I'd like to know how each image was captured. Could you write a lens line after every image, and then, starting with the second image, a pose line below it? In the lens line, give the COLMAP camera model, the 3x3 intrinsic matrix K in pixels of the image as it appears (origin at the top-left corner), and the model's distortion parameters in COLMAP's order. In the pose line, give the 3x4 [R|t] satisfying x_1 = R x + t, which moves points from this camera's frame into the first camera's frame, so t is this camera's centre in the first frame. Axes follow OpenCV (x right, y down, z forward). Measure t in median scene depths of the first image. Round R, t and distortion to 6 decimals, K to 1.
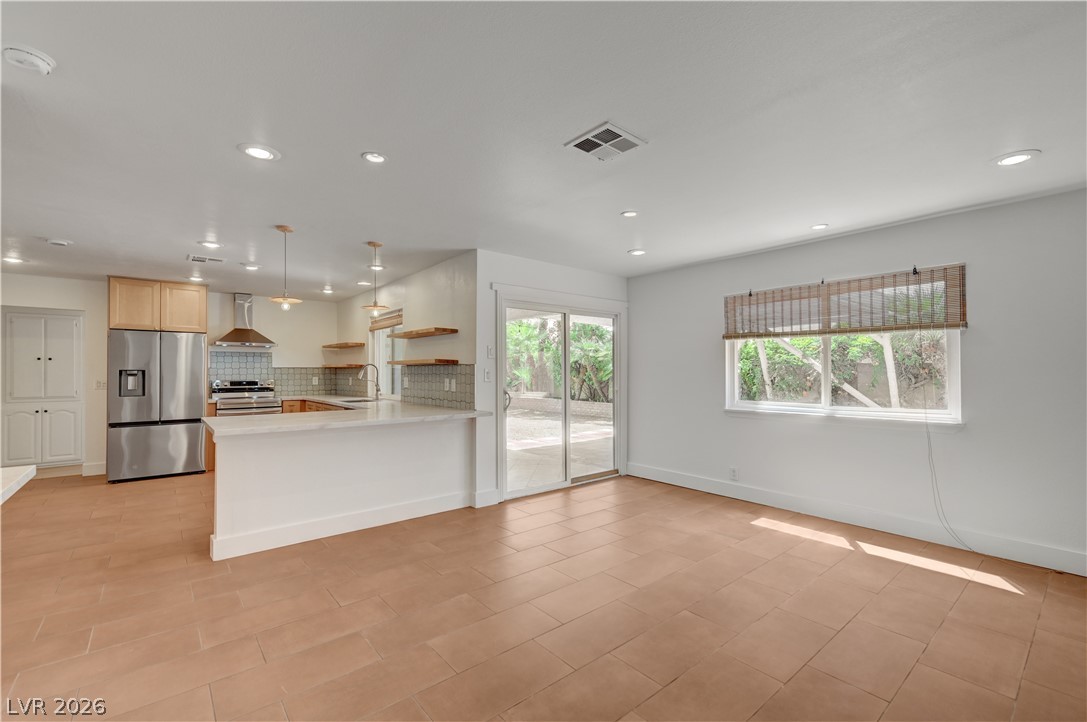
lens RADIAL K [[464.9, 0, 544.7], [0, 464.9, 368.0], [0, 0, 1]] dist [0.001683, 0.000158]
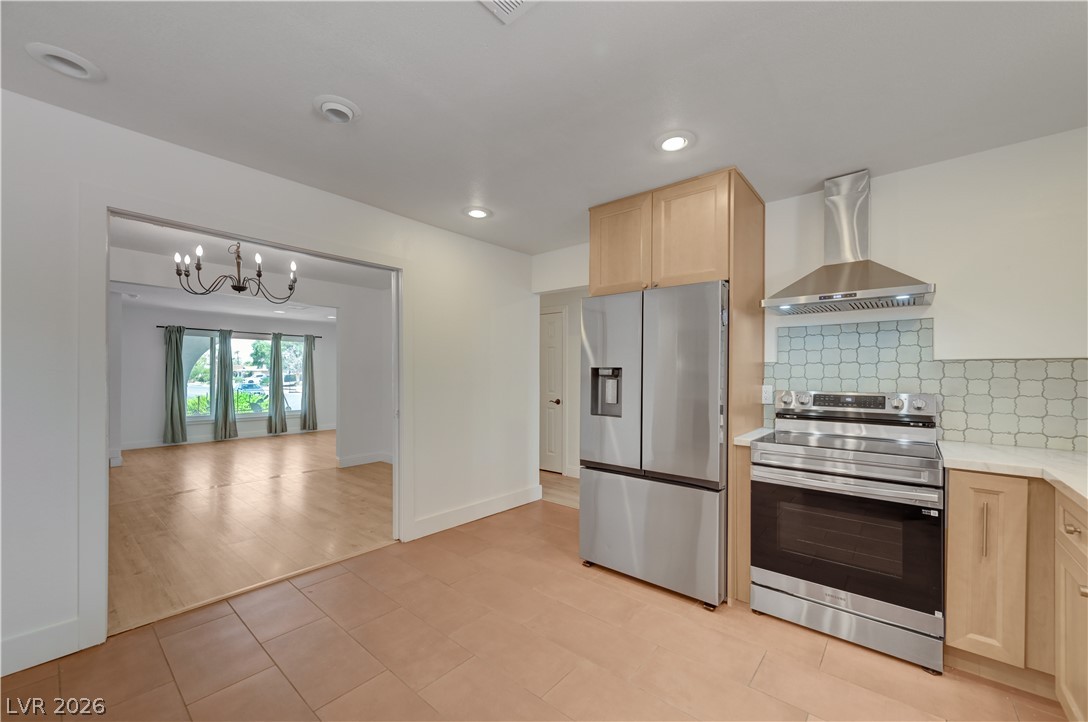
lens RADIAL K [[428.4, 0, 547.2], [0, 428.4, 370.2], [0, 0, 1]] dist [0.003322, 0.000167]
pose [[0.169615, -0.003050, -0.985506, -0.458121], [0.004780, 0.999986, -0.002272, 0.008810], [0.985499, -0.004325, 0.169627, 0.958348]]
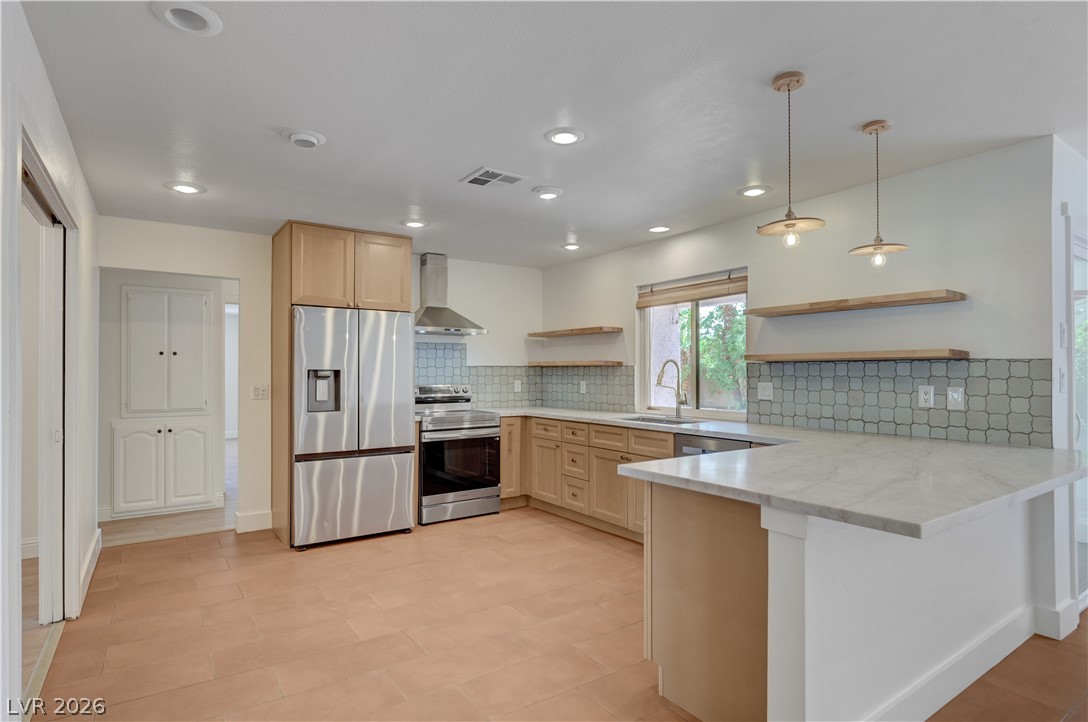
lens RADIAL K [[568.2, 0, 548.8], [0, 568.2, 366.1], [0, 0, 1]] dist [-0.002319, 0.000052]
pose [[0.996132, -0.000501, -0.087873, -0.583357], [0.000326, 0.999998, -0.002008, 0.000836], [0.087874, 0.001972, 0.996130, 0.293928]]
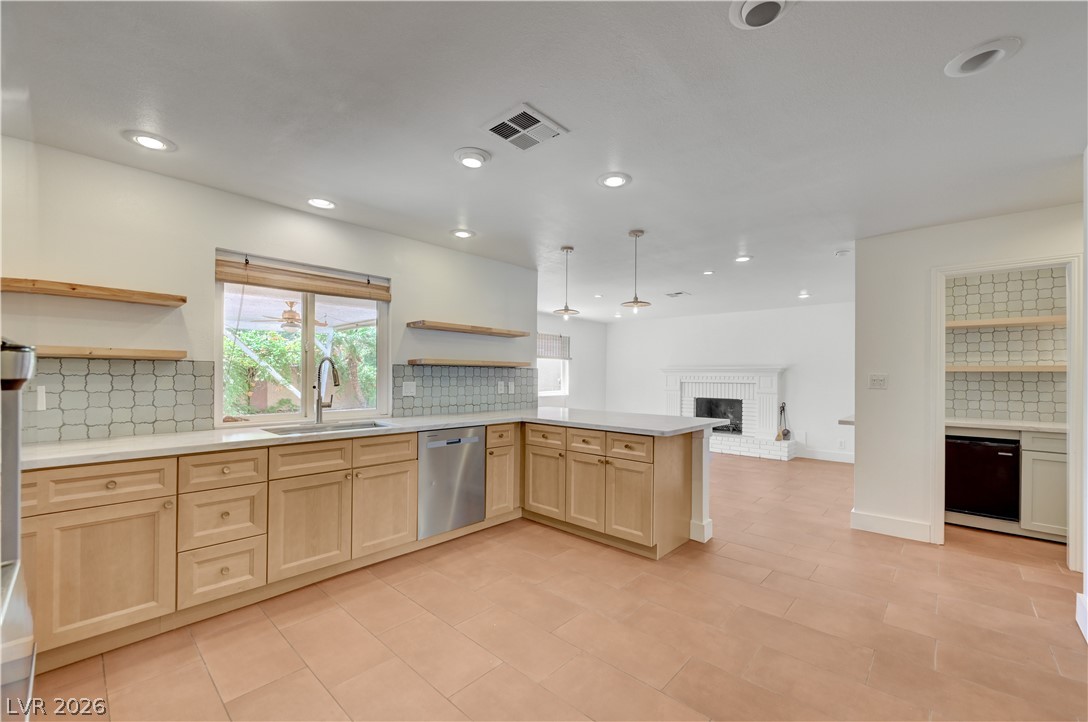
lens RADIAL K [[438.8, 0, 548.8], [0, 438.8, 373.7], [0, 0, 1]] dist [-0.001480, 0.000419]
pose [[-0.132674, 0.005032, 0.991147, -1.135512], [-0.016407, 0.999839, -0.007272, 0.010954], [-0.991024, -0.017227, -0.132570, 1.007490]]
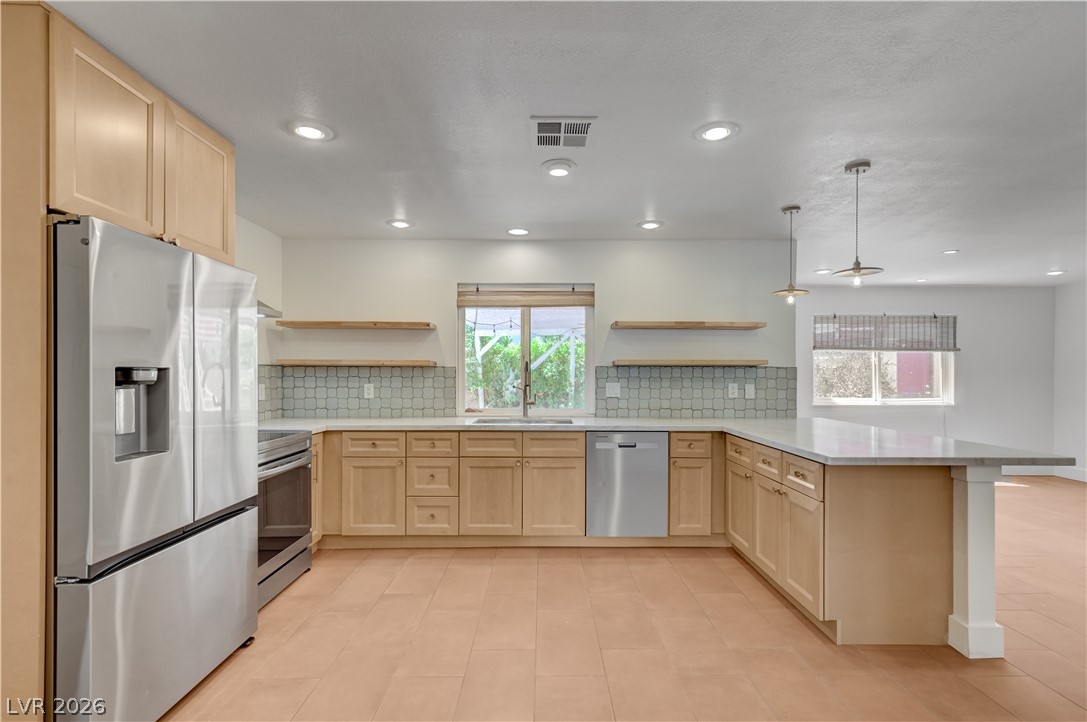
lens RADIAL K [[504.2, 0, 548.4], [0, 504.2, 373.8], [0, 0, 1]] dist [0.009619, 0.000076]
pose [[0.633037, 0.002711, 0.774117, -1.101065], [-0.010449, 0.999933, 0.005043, 0.004162], [-0.774051, -0.011281, 0.633023, 0.673911]]
